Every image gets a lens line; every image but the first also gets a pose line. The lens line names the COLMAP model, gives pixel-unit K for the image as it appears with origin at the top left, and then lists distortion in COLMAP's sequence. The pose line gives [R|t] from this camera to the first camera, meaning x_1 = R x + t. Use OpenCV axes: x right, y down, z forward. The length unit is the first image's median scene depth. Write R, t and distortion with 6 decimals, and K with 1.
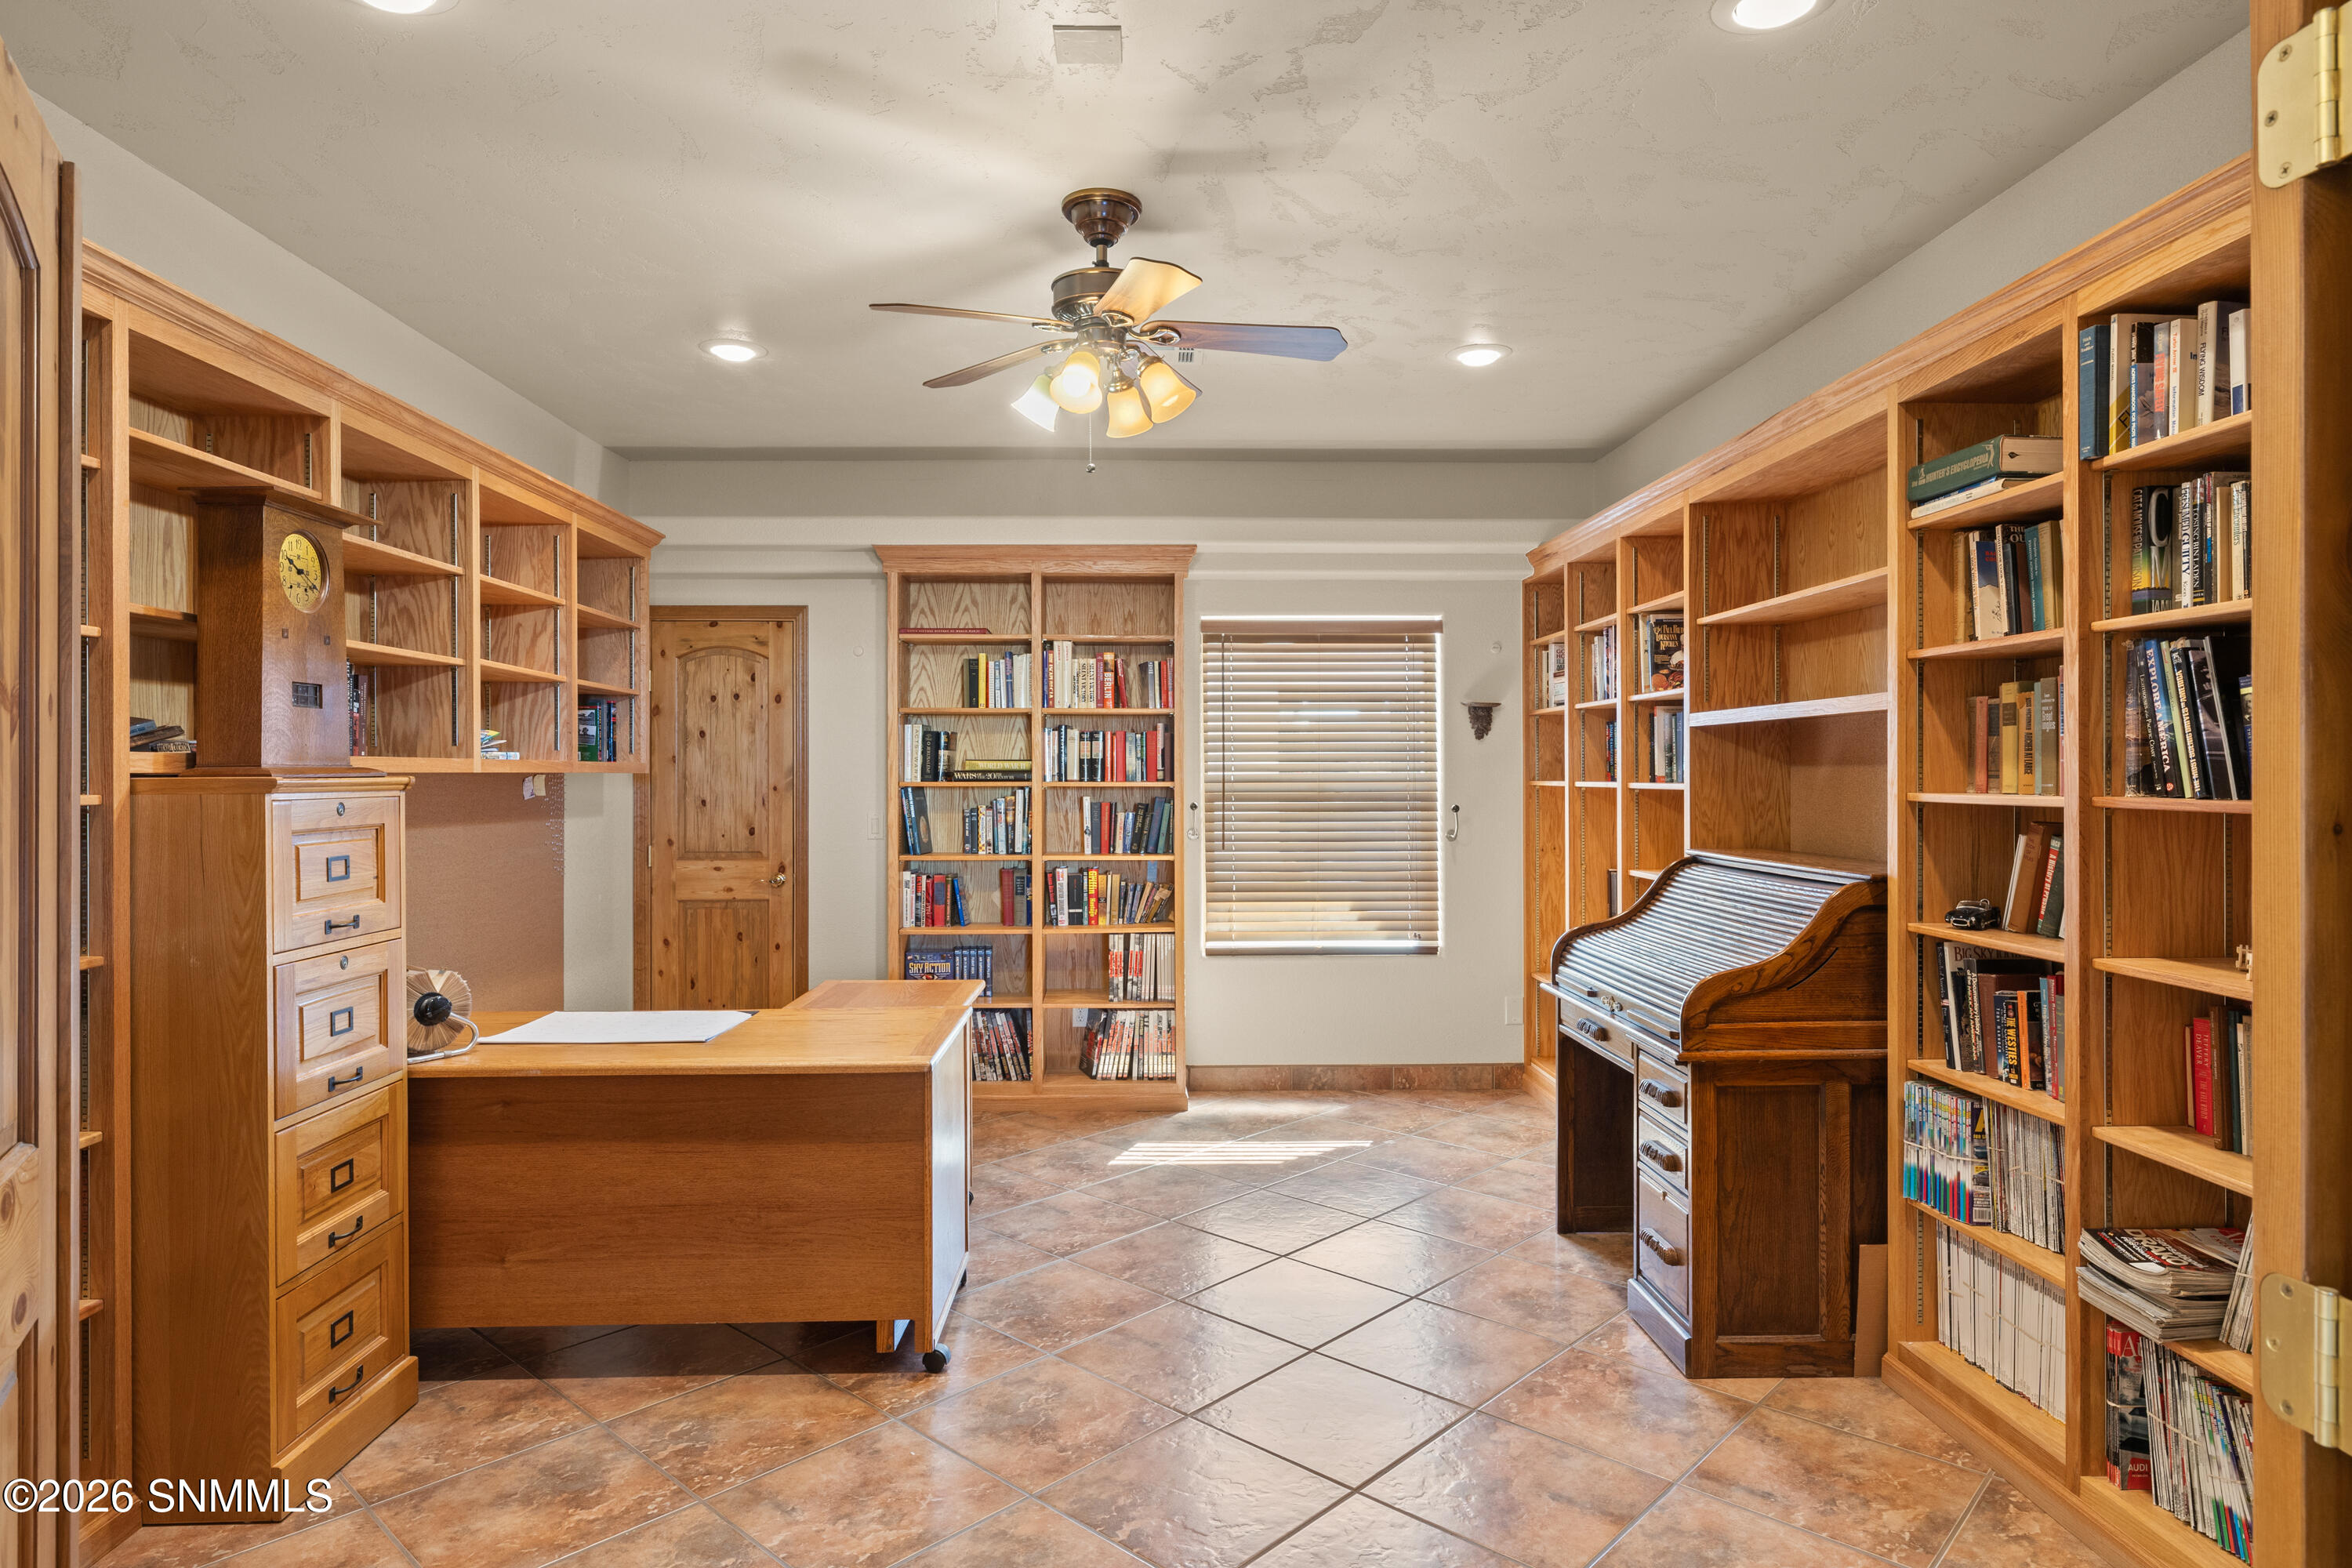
lens RADIAL K [[1340.2, 0, 1176.1], [0, 1340.2, 774.5], [0, 0, 1]] dist [-0.003404, 0.002454]
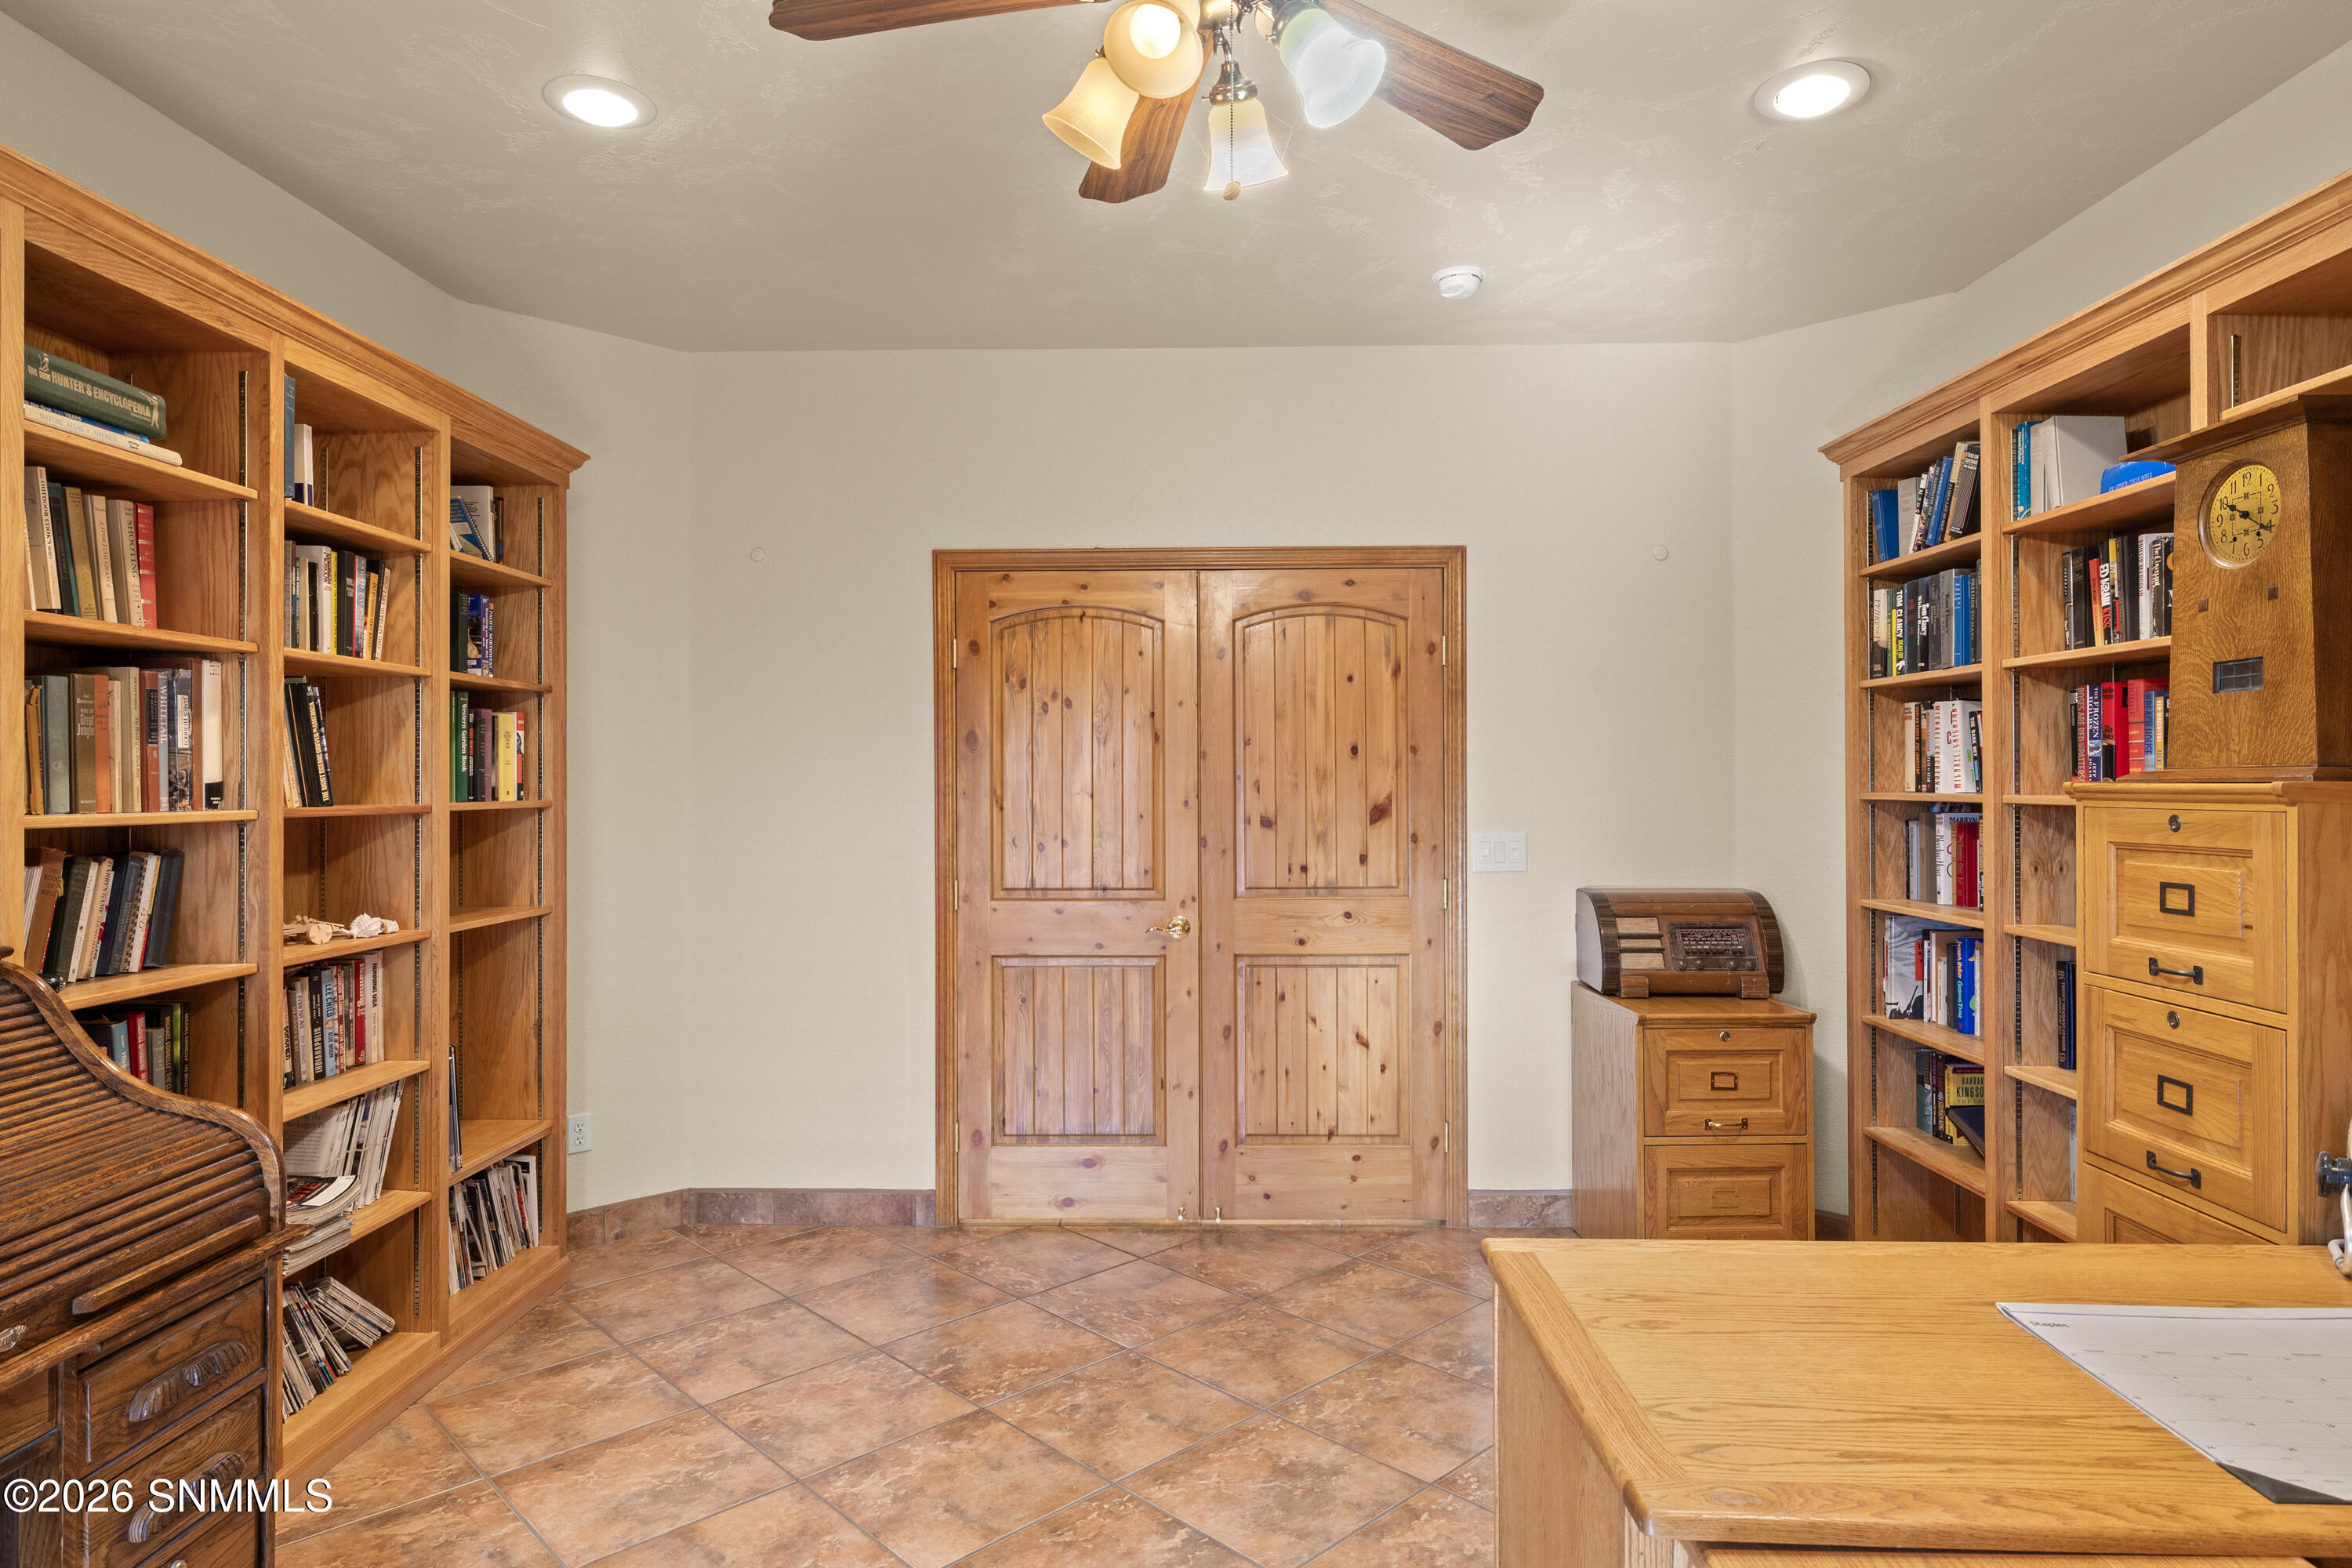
lens RADIAL K [[1340.2, 0, 1174.0], [0, 1340.2, 779.2], [0, 0, 1]] dist [-0.003404, 0.002454]
pose [[-0.998499, 0.005020, 0.054543, -0.082823], [0.005390, 0.999963, 0.006630, -0.008298], [-0.054507, 0.006914, -0.998489, 1.813114]]
